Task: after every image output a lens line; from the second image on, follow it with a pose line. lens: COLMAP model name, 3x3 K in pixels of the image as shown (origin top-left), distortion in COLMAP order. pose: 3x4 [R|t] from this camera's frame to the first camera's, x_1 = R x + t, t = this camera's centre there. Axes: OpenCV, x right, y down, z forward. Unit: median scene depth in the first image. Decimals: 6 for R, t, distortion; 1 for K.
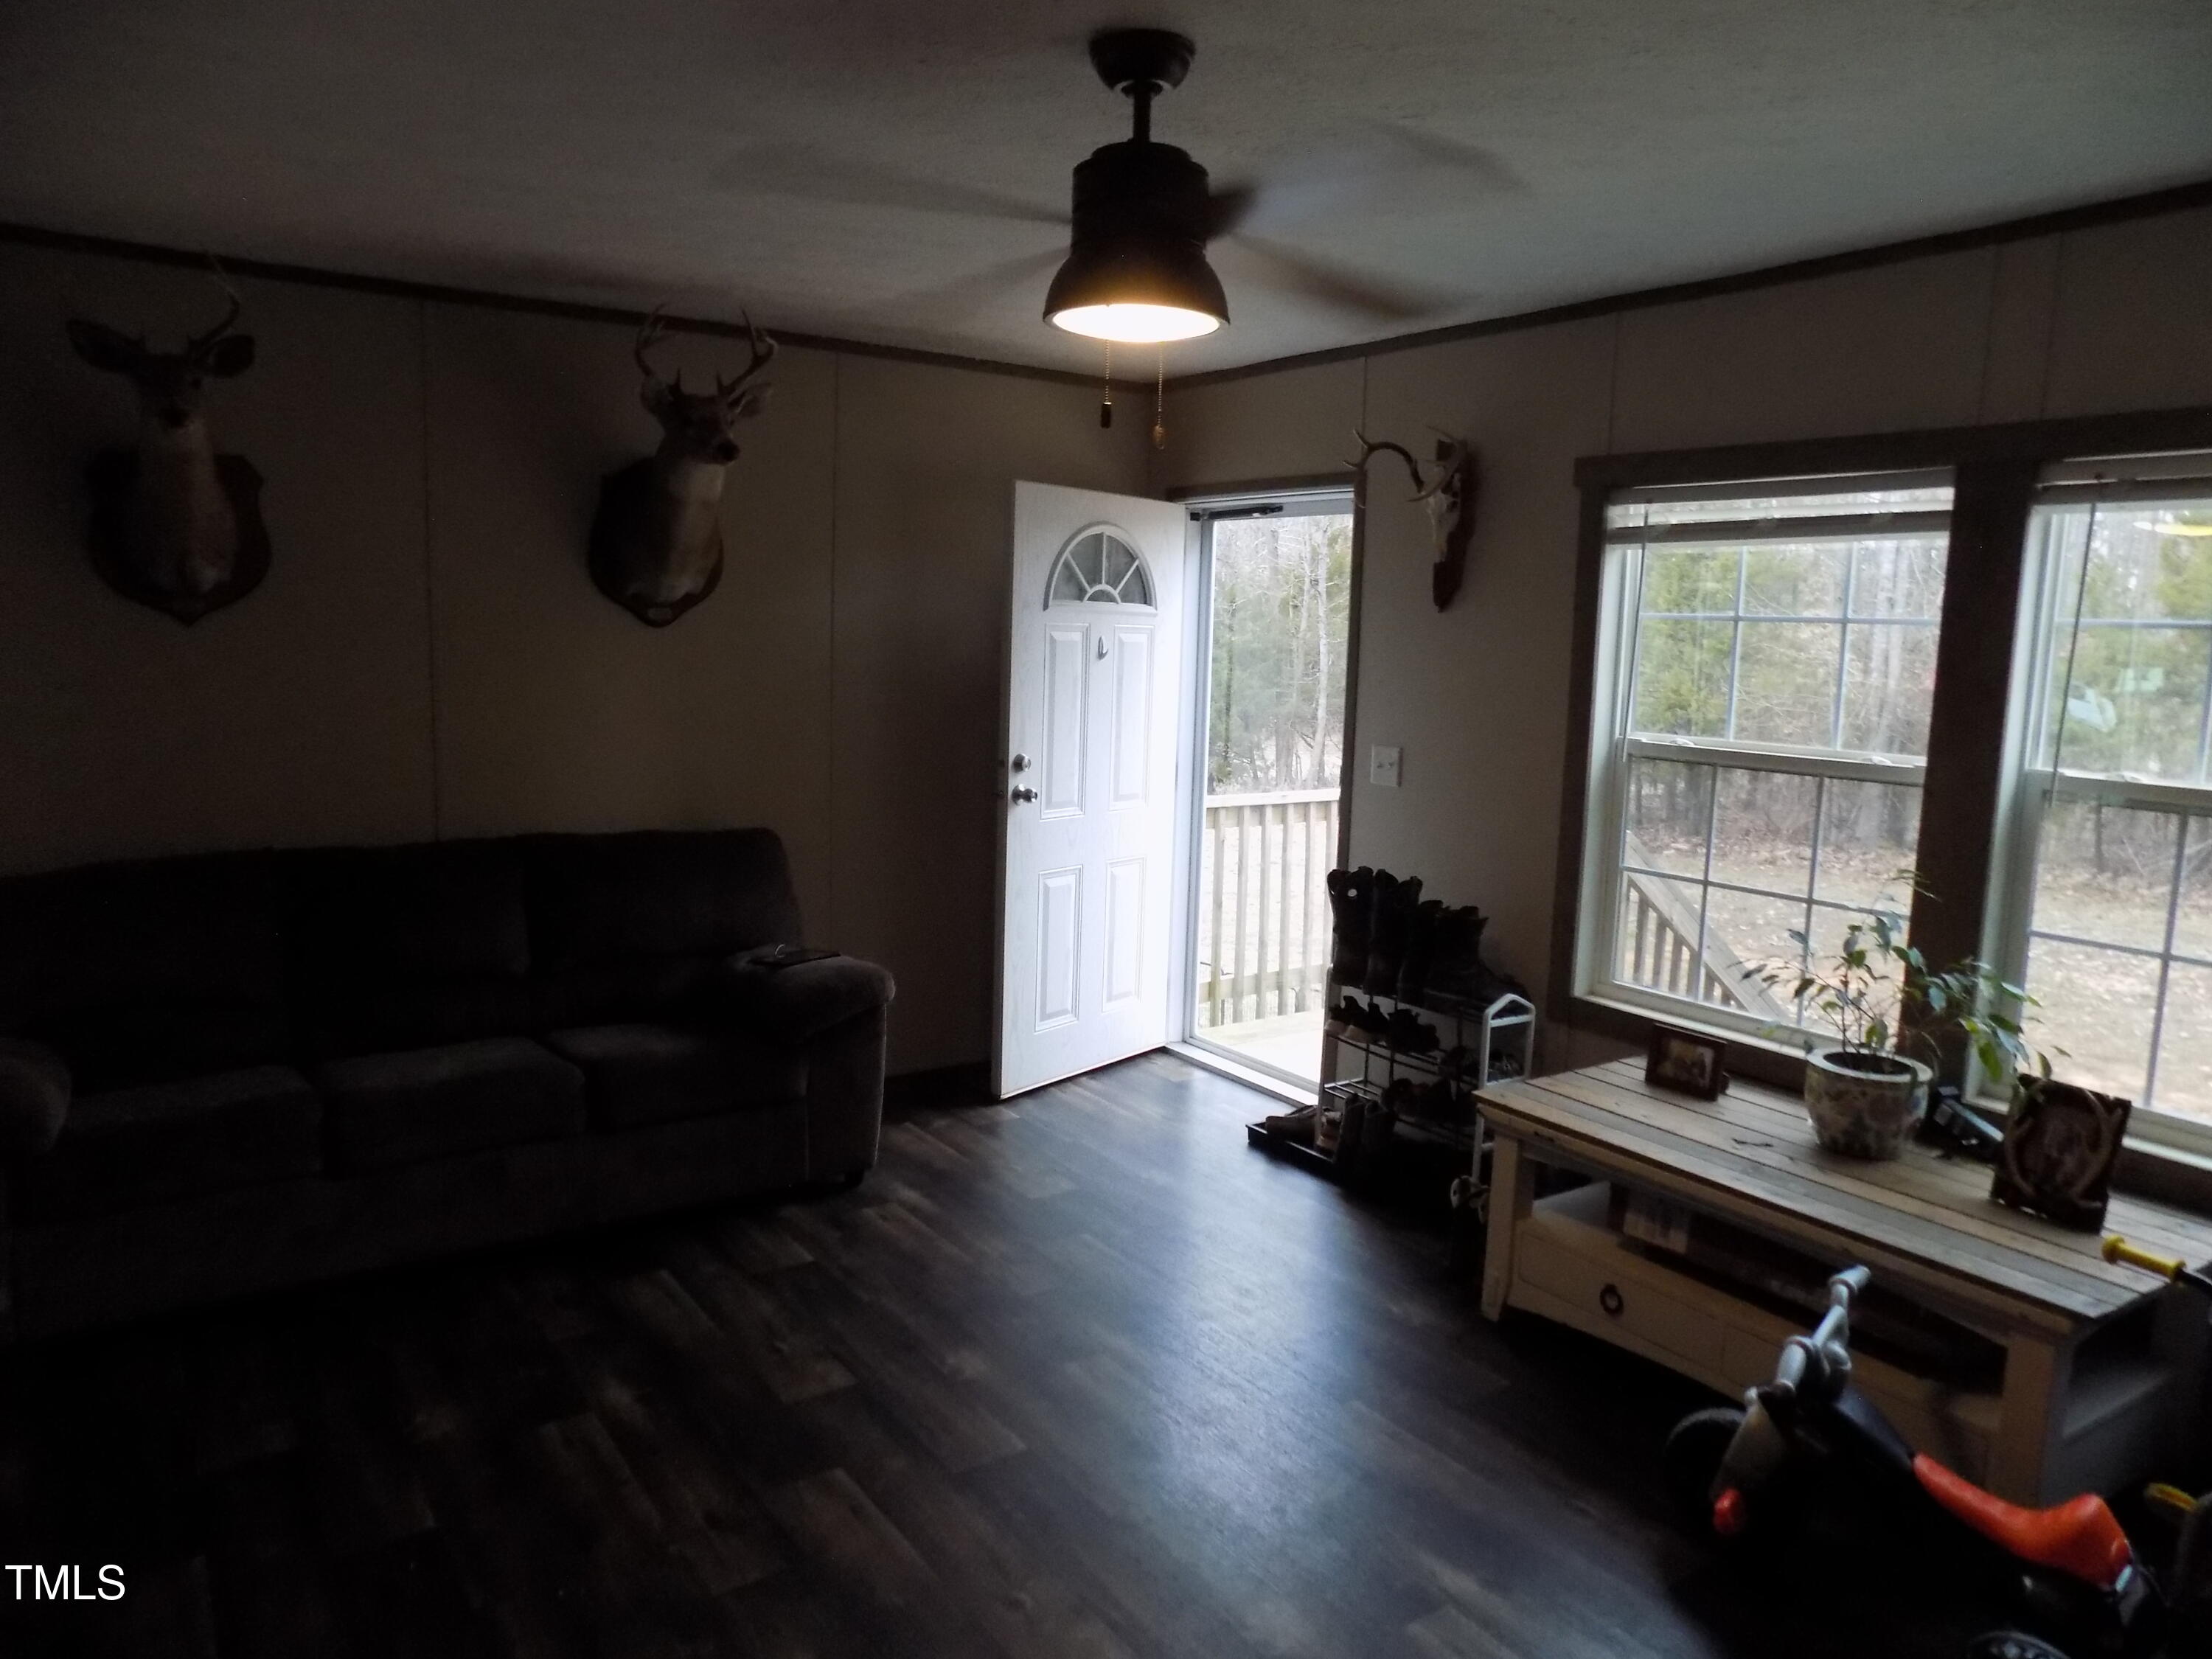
lens RADIAL K [[1500.1, 0, 1023.8], [0, 1500.1, 828.9], [0, 0, 1]] dist [-0.005735, -0.002828]
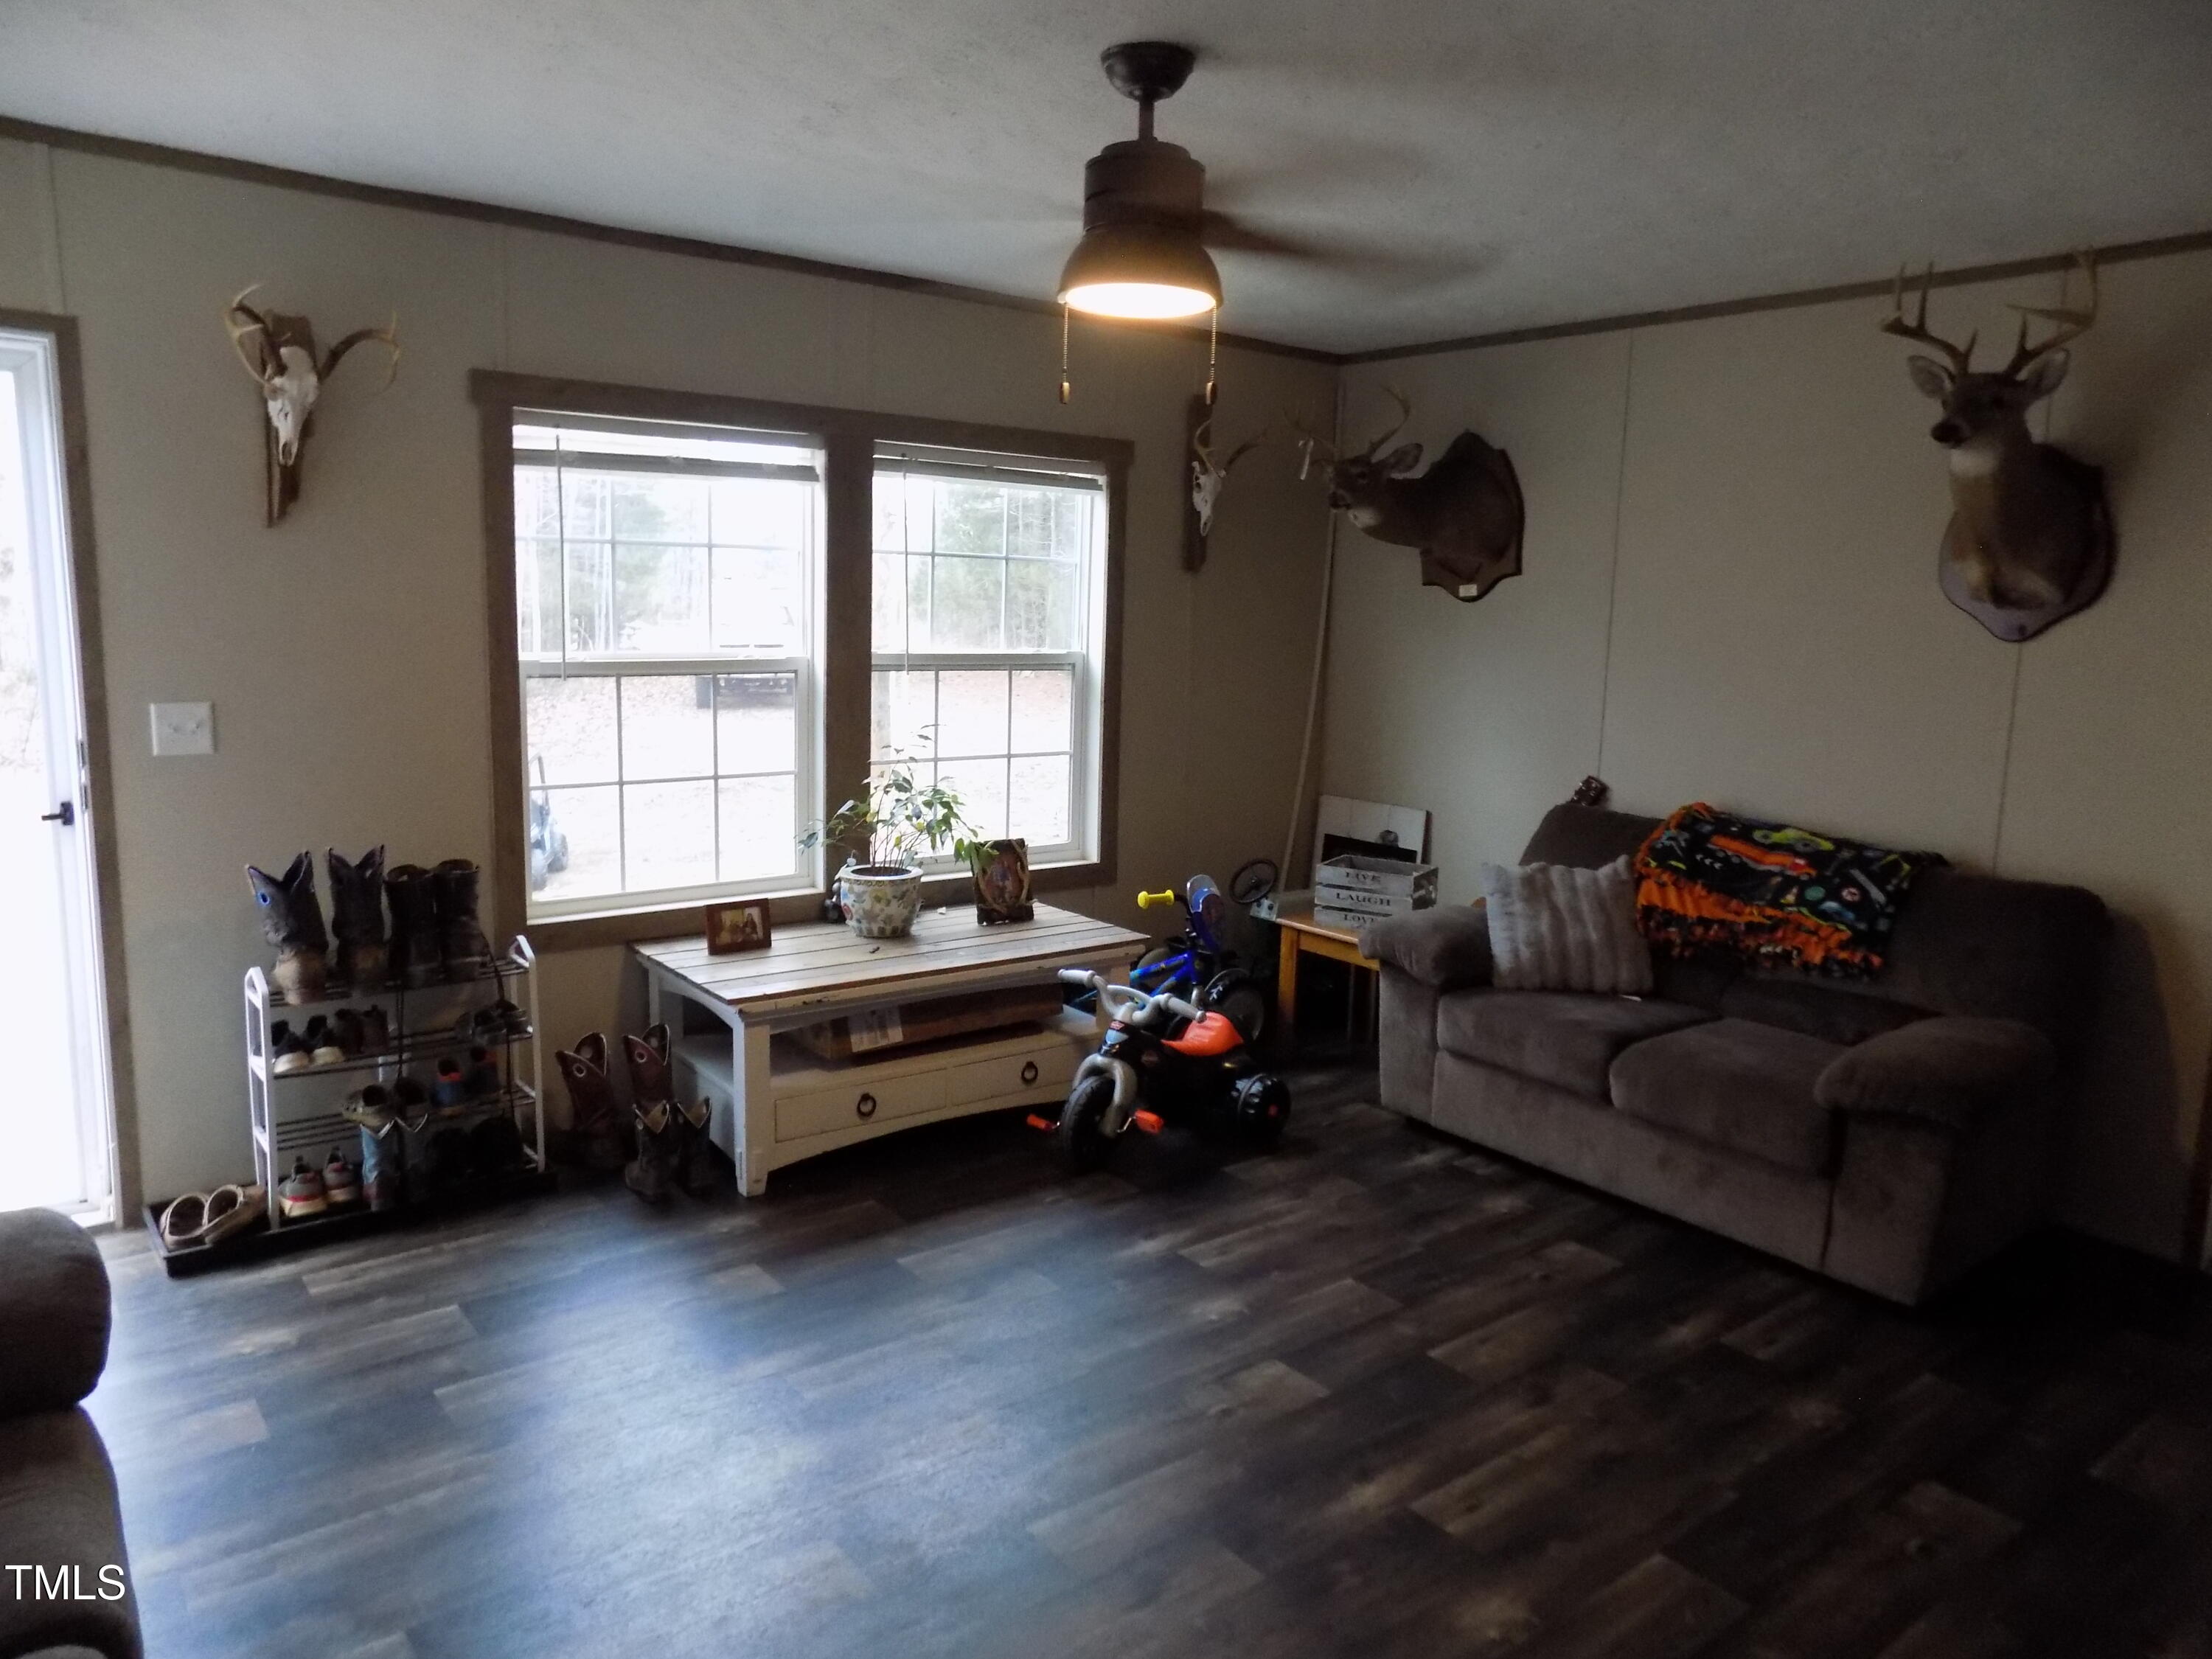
lens RADIAL K [[1500.1, 0, 1023.8], [0, 1500.1, 828.9], [0, 0, 1]] dist [-0.005735, -0.002828]
pose [[-0.069465, -0.206490, 0.975980, -0.758964], [0.095057, 0.972521, 0.212524, -0.158303], [-0.993045, 0.107536, -0.047927, 0.872367]]
